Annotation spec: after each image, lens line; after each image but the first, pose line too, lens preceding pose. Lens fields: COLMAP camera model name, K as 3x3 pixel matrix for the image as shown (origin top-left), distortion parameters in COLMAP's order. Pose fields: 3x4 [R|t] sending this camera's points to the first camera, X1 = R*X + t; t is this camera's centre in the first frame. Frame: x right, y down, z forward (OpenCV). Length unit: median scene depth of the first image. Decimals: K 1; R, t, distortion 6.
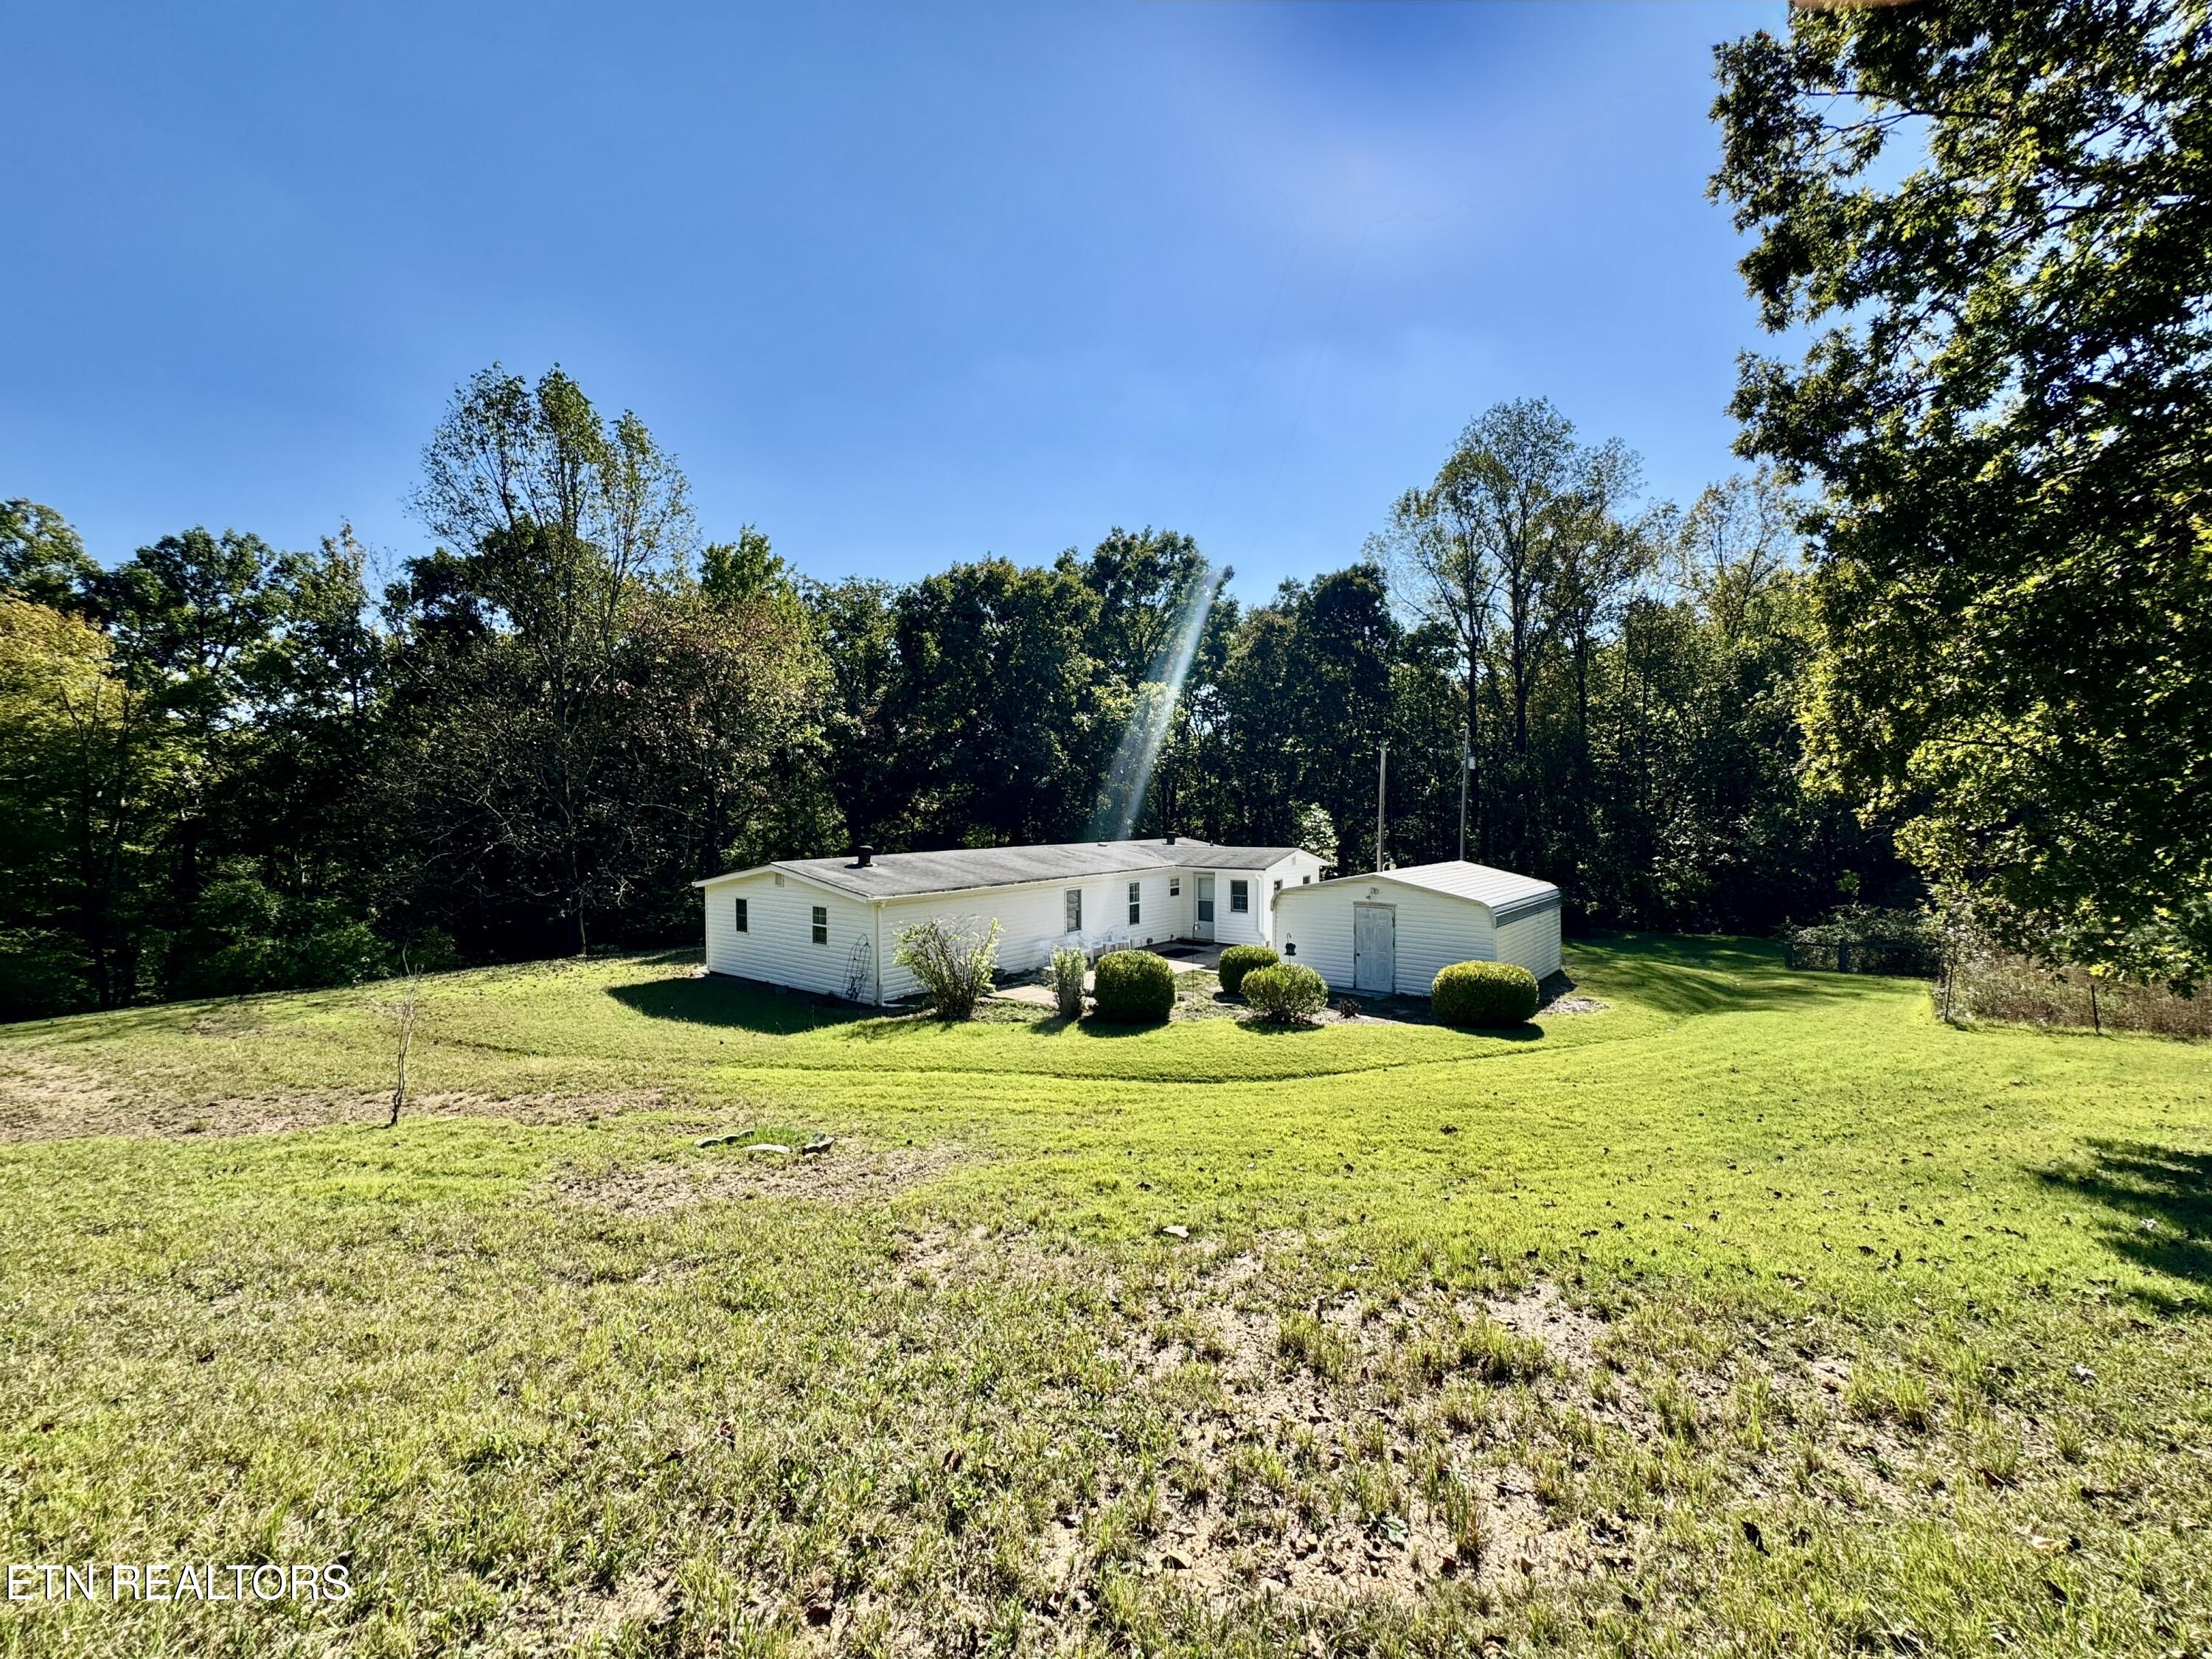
lens RADIAL K [[927.0, 0, 1106.0], [0, 927.0, 829.5], [0, 0, 1]] dist [-0.000840, 0.000245]
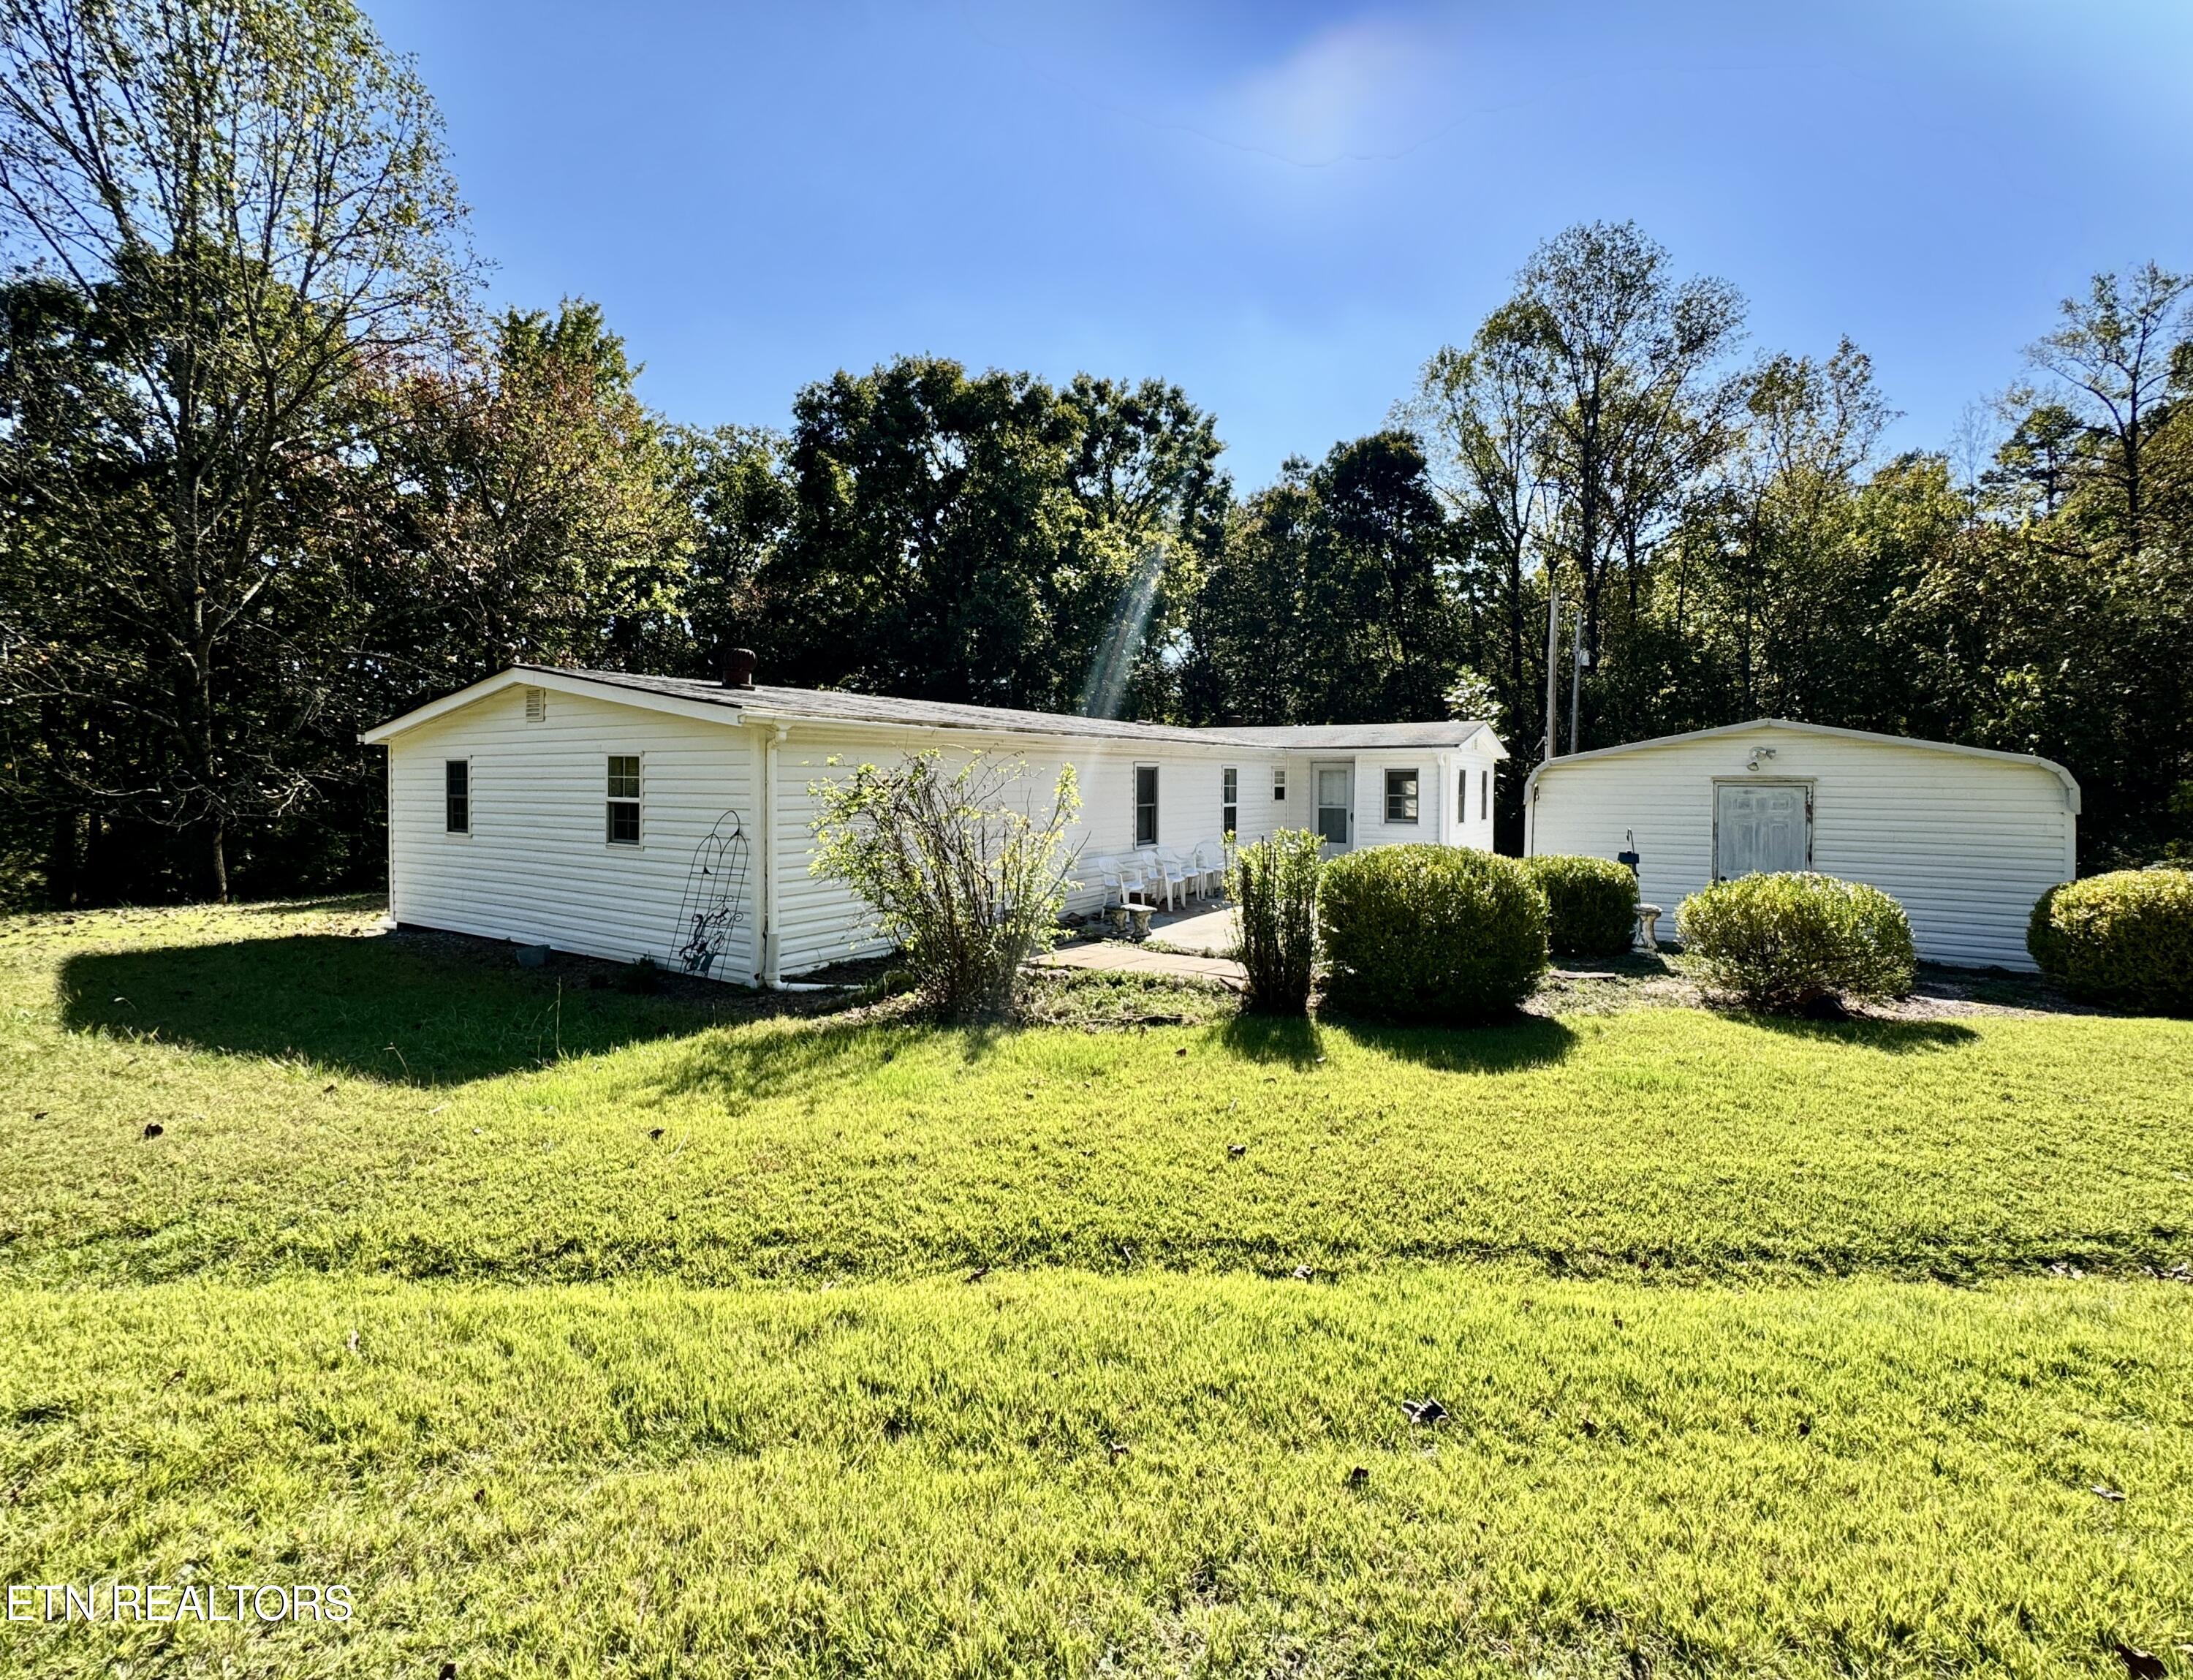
lens RADIAL K [[991.3, 0, 1114.5], [0, 991.3, 782.7], [0, 0, 1]] dist [0.000914, 0.000124]
pose [[0.994498, 0.009910, 0.104282, -0.108744], [-0.007611, 0.999720, -0.022427, 0.084525], [-0.104475, 0.021510, 0.994295, 0.428880]]
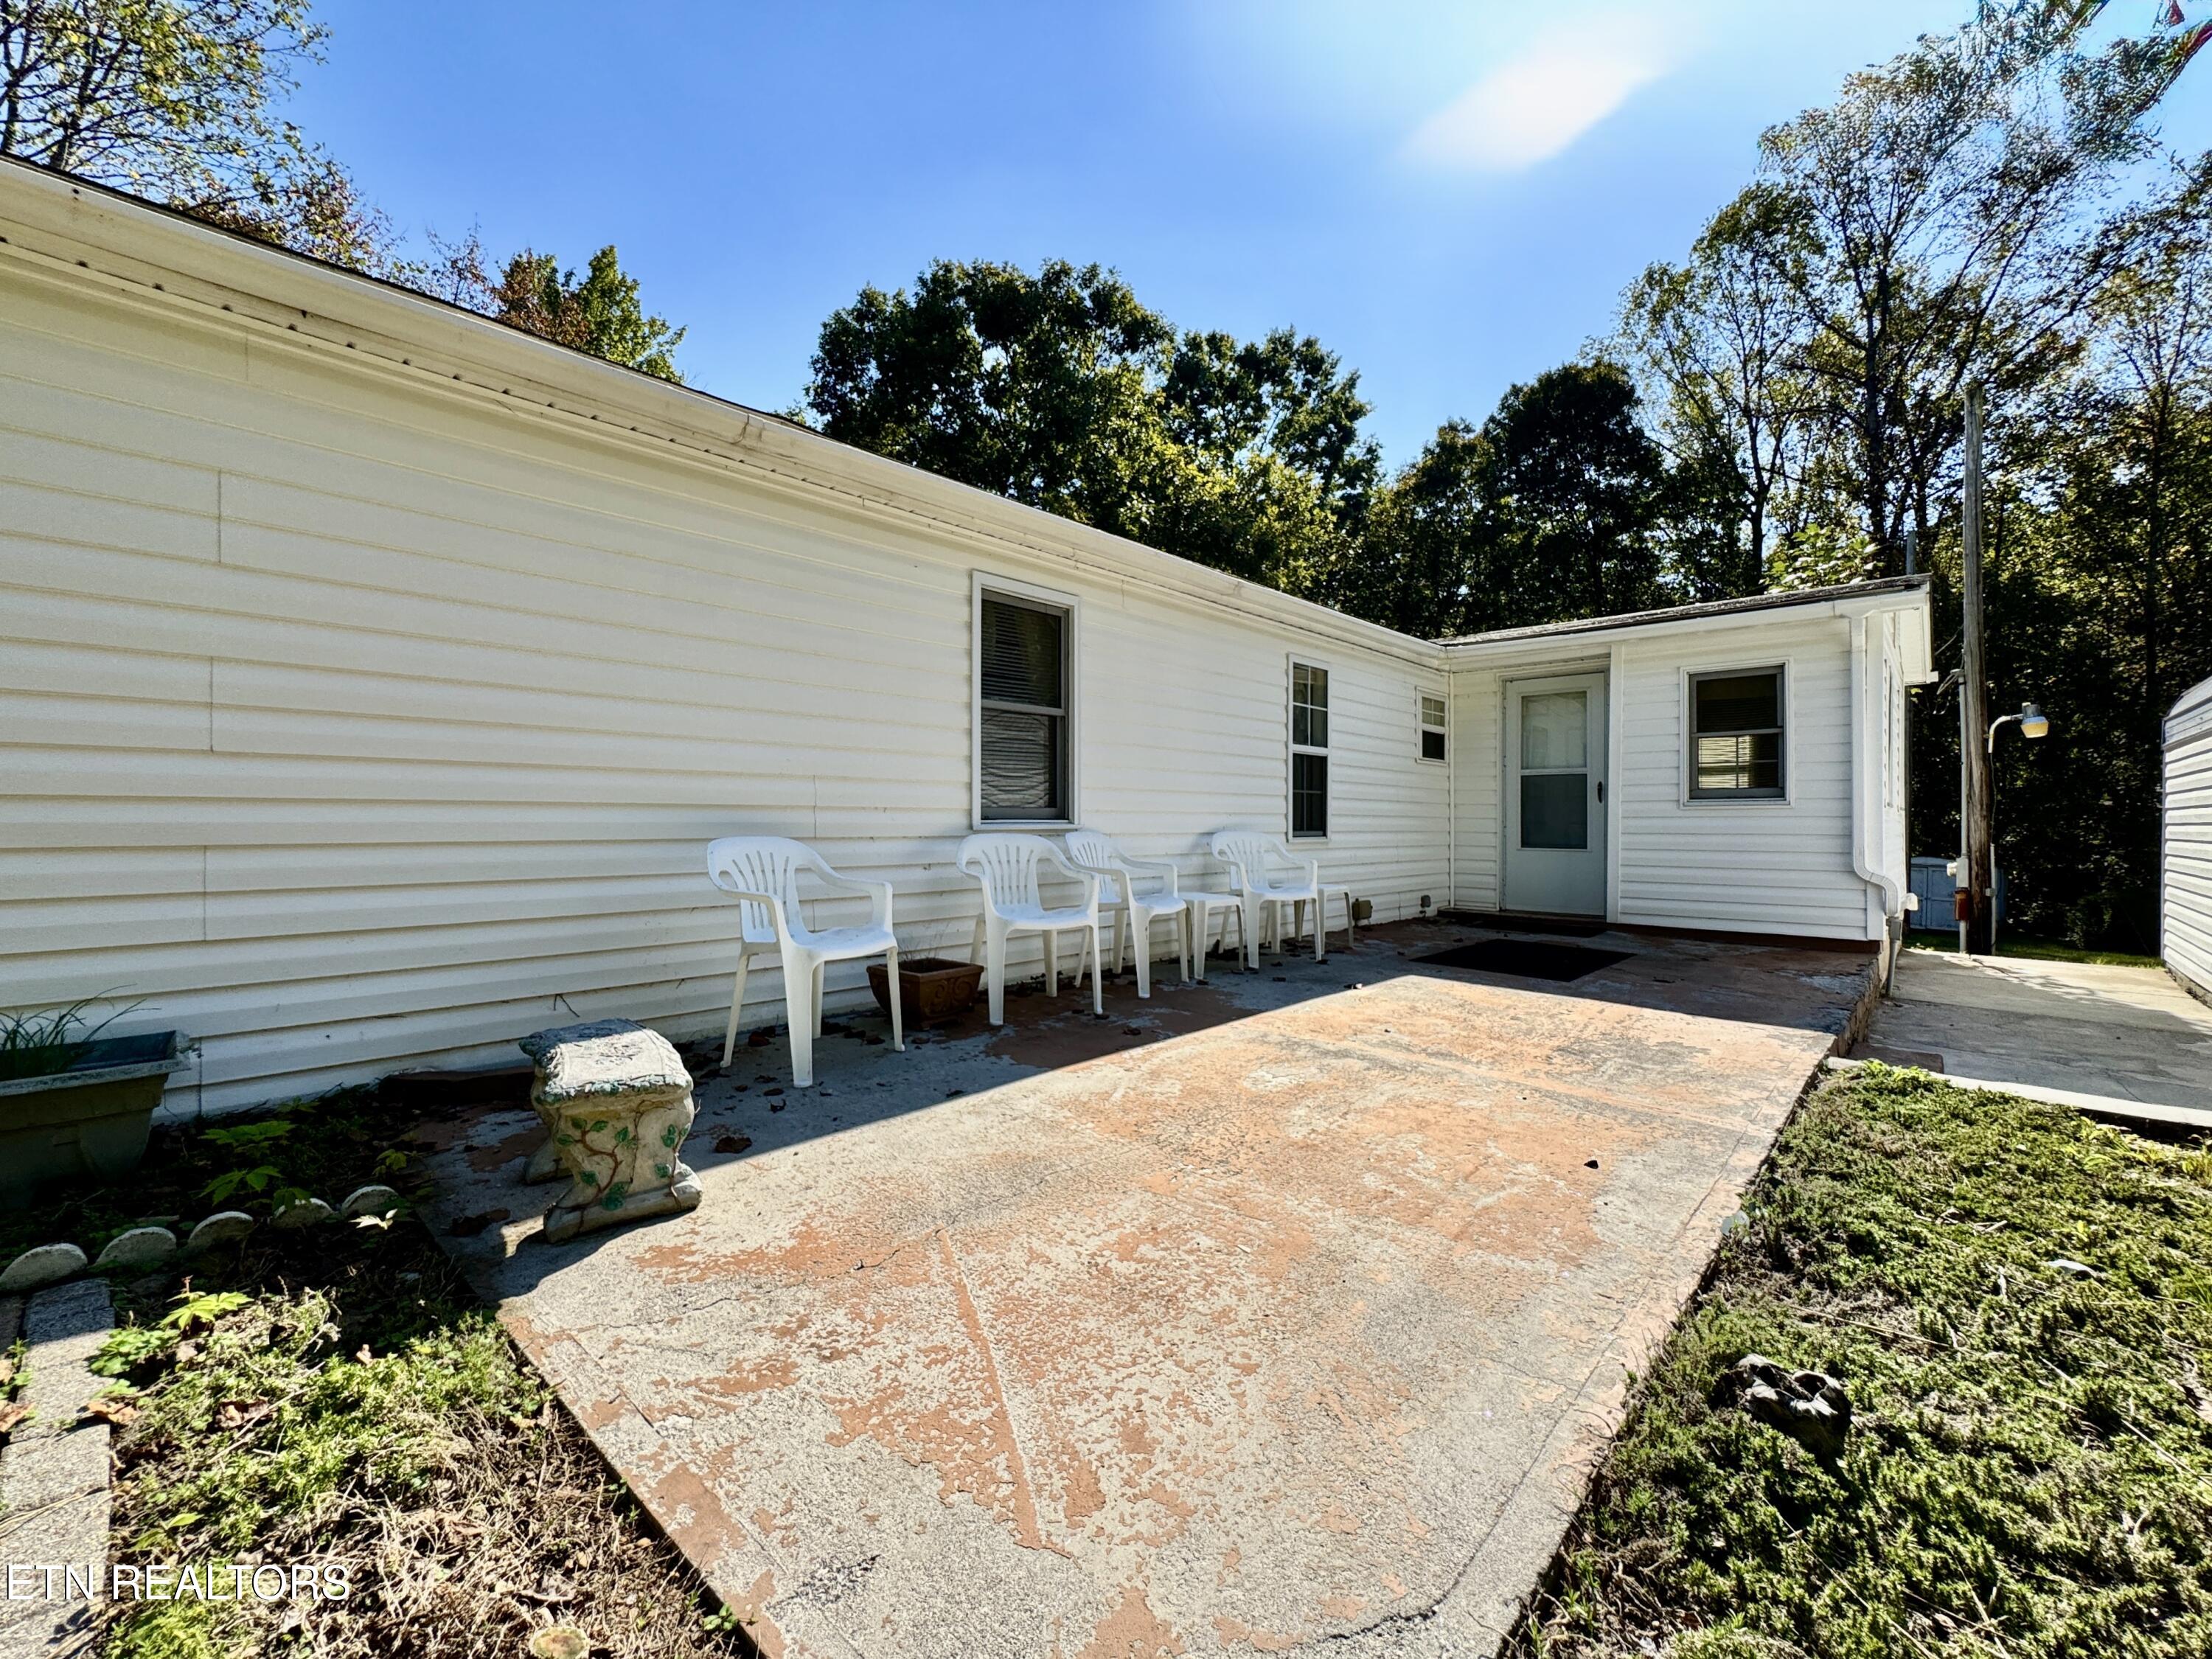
lens RADIAL K [[927.0, 0, 1106.0], [0, 927.0, 829.5], [0, 0, 1]] dist [-0.000840, 0.000245]
pose [[0.996988, 0.006288, -0.077303, -0.003915], [-0.007712, 0.999806, -0.018133, 0.110775], [0.077174, 0.018675, 0.996843, 0.798789]]
